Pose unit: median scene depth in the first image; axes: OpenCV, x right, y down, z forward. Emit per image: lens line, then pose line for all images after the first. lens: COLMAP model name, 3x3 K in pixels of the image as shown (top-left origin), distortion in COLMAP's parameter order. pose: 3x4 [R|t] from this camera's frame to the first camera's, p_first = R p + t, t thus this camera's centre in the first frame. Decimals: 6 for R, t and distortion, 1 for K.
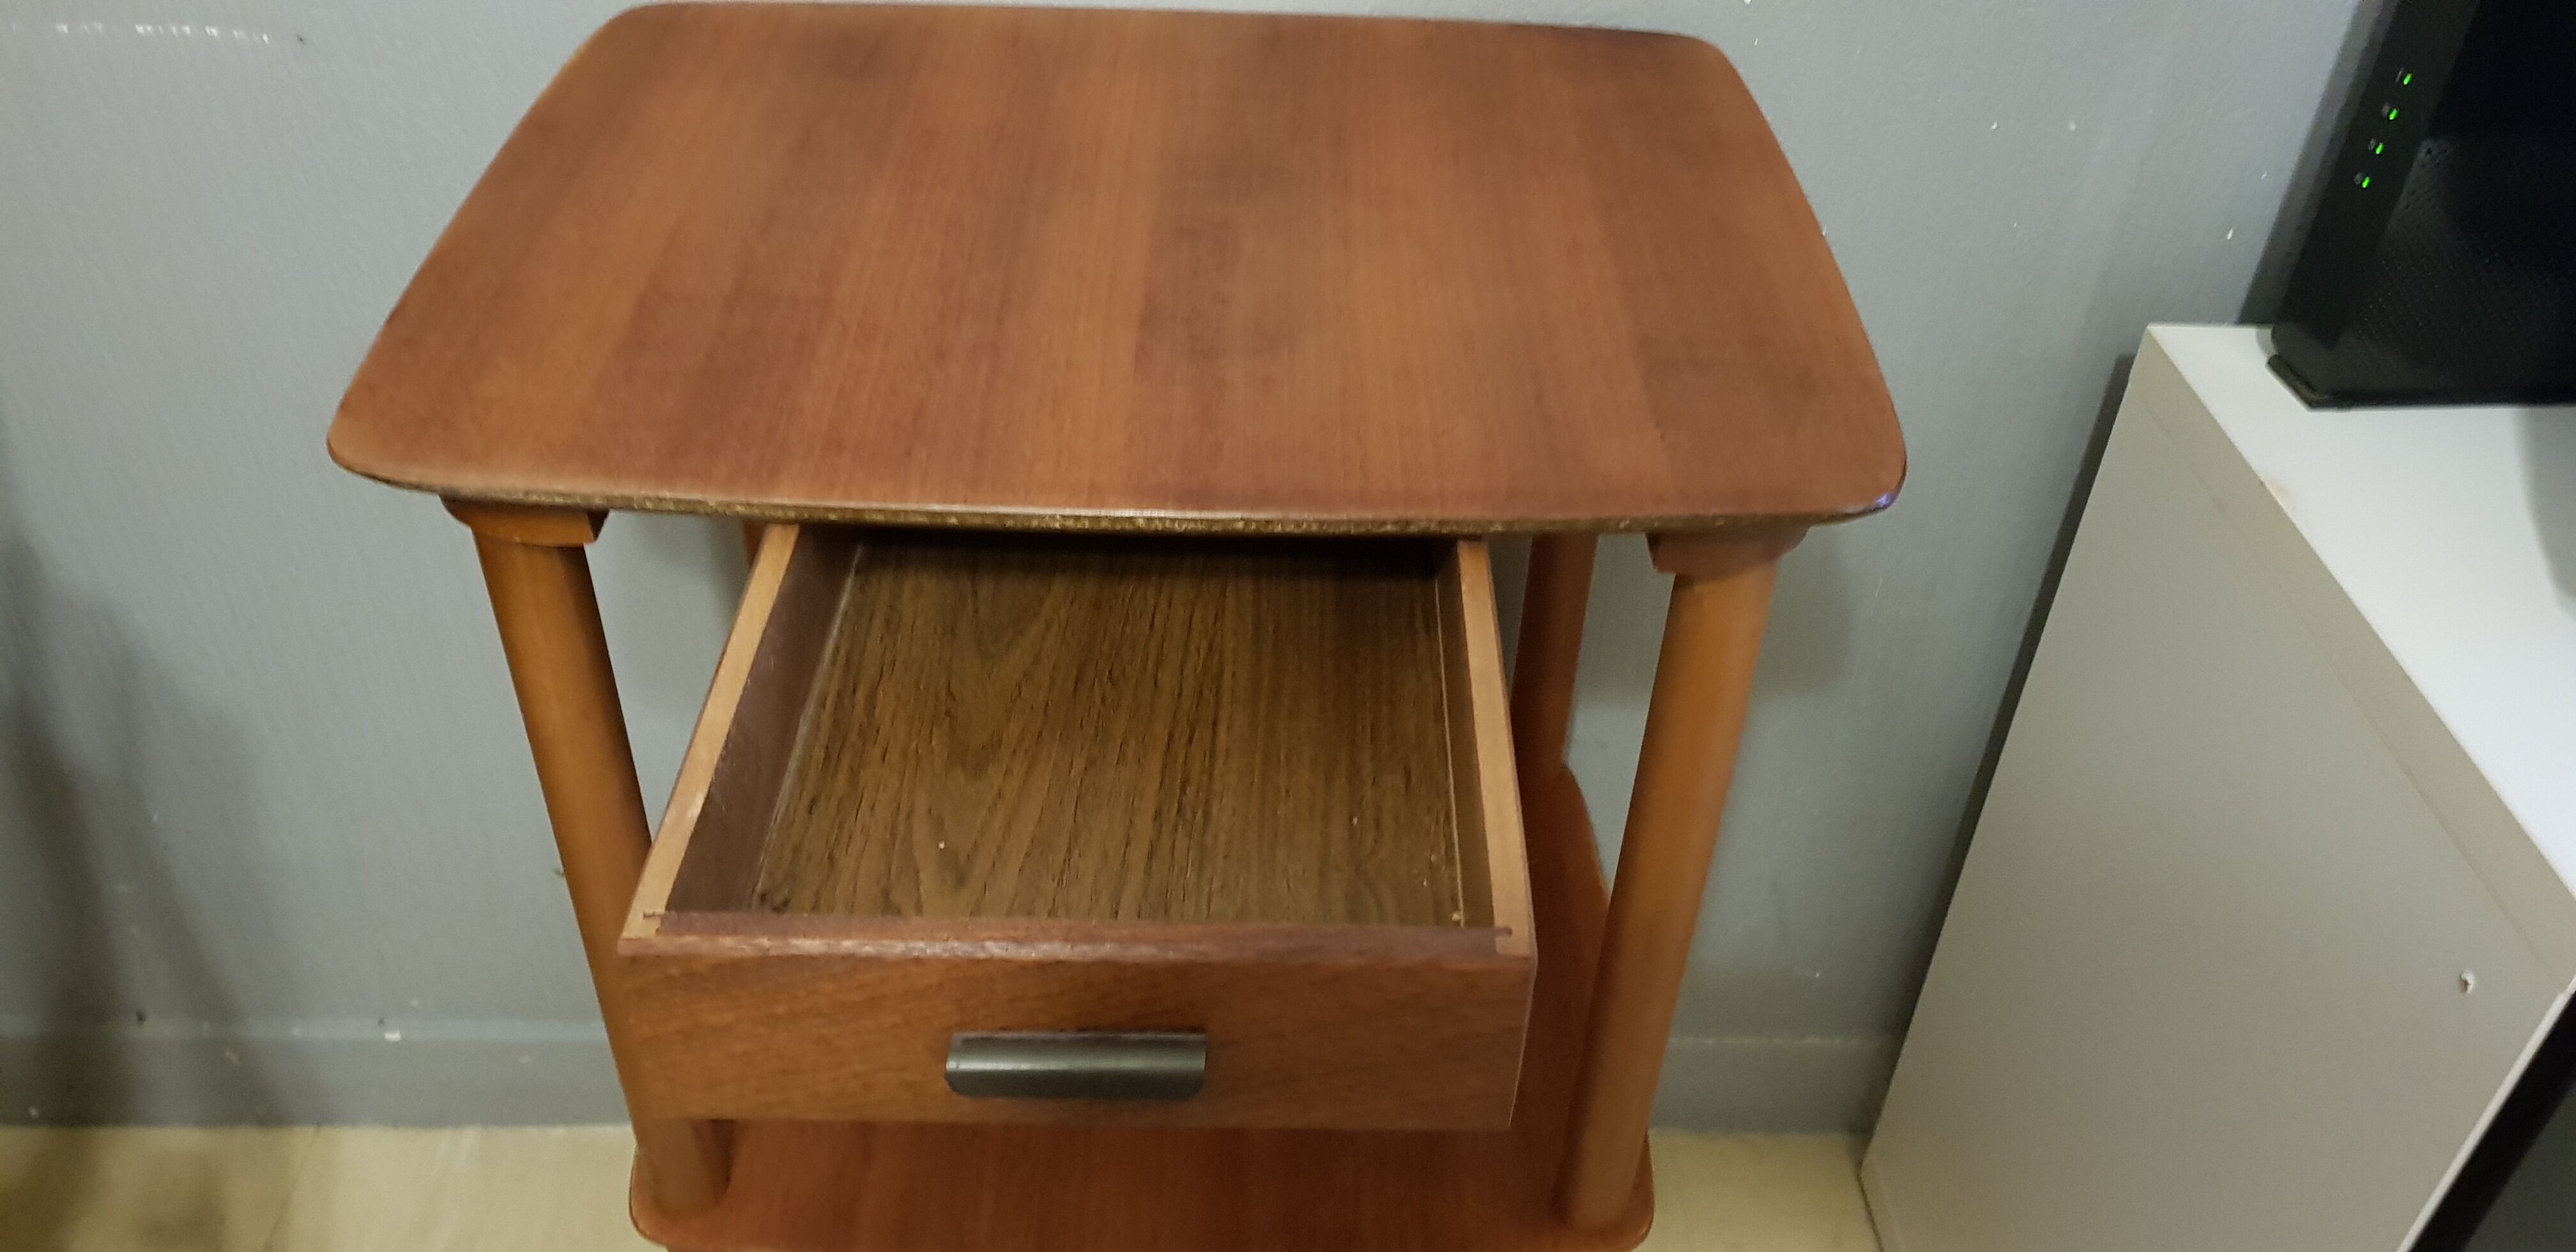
lens RADIAL K [[1994.5, 0, 1297.8], [0, 1994.5, 632.8], [0, 0, 1]] dist [0.077871, -0.098410]
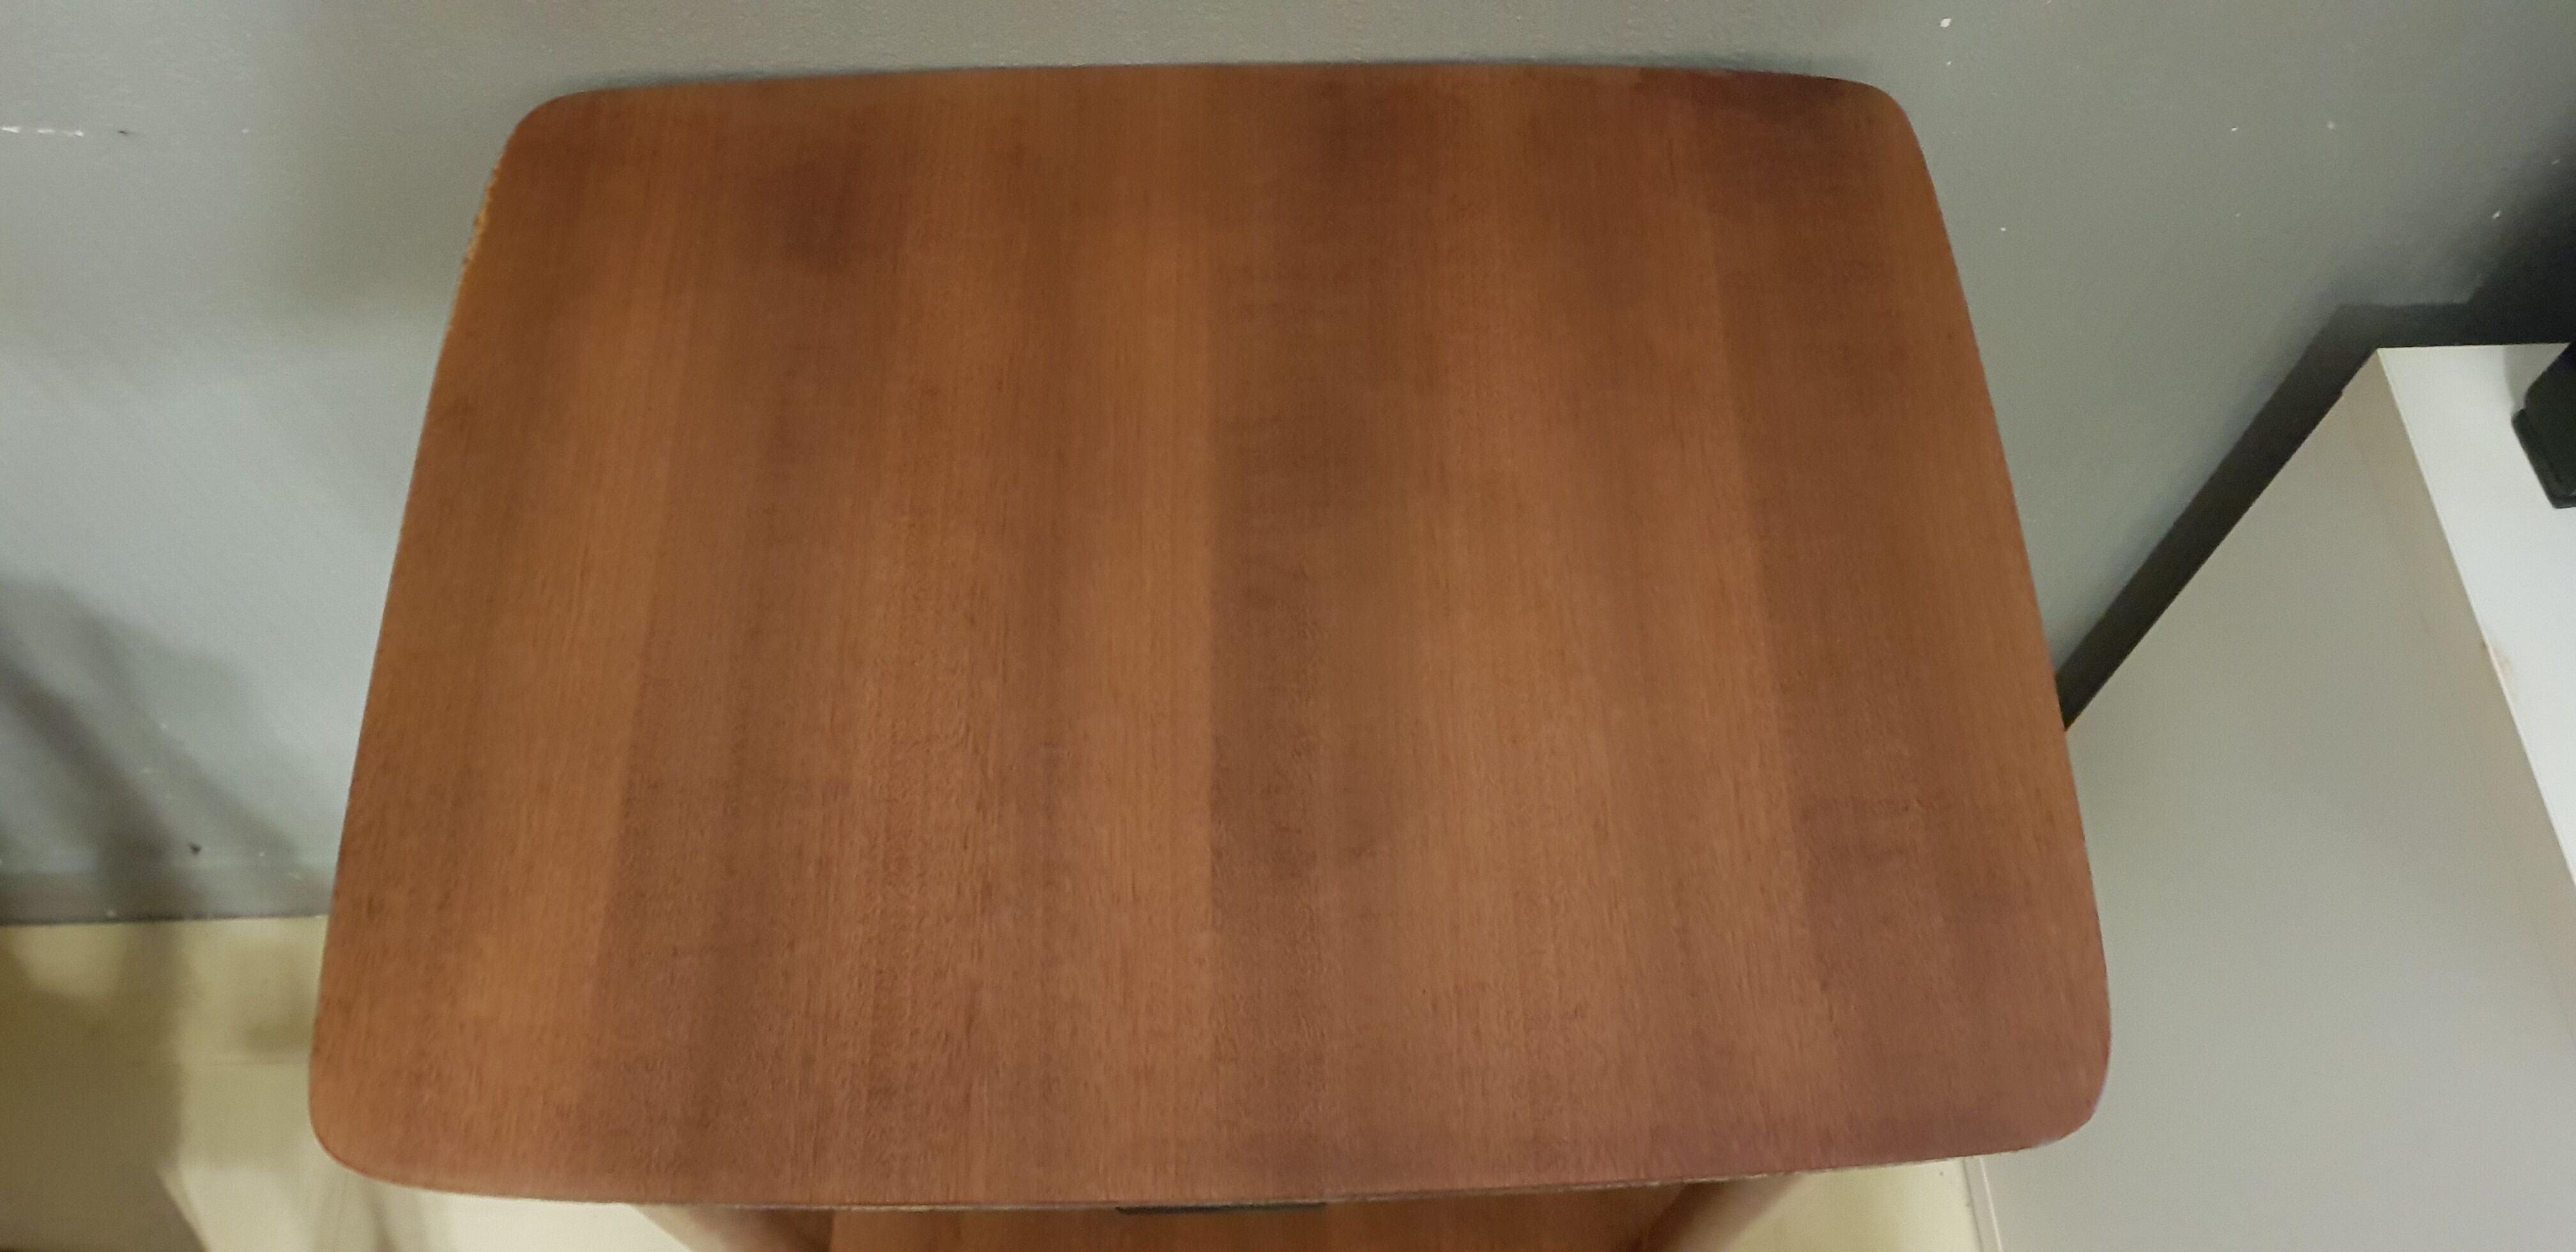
lens RADIAL K [[1994.5, 0, 1271.5], [0, 1994.5, 625.5], [0, 0, 1]] dist [0.077871, -0.098410]
pose [[0.999654, -0.019854, -0.017266, -0.037818], [0.025156, 0.913496, 0.406069, -0.571092], [0.007710, -0.406362, 0.913679, 0.255156]]
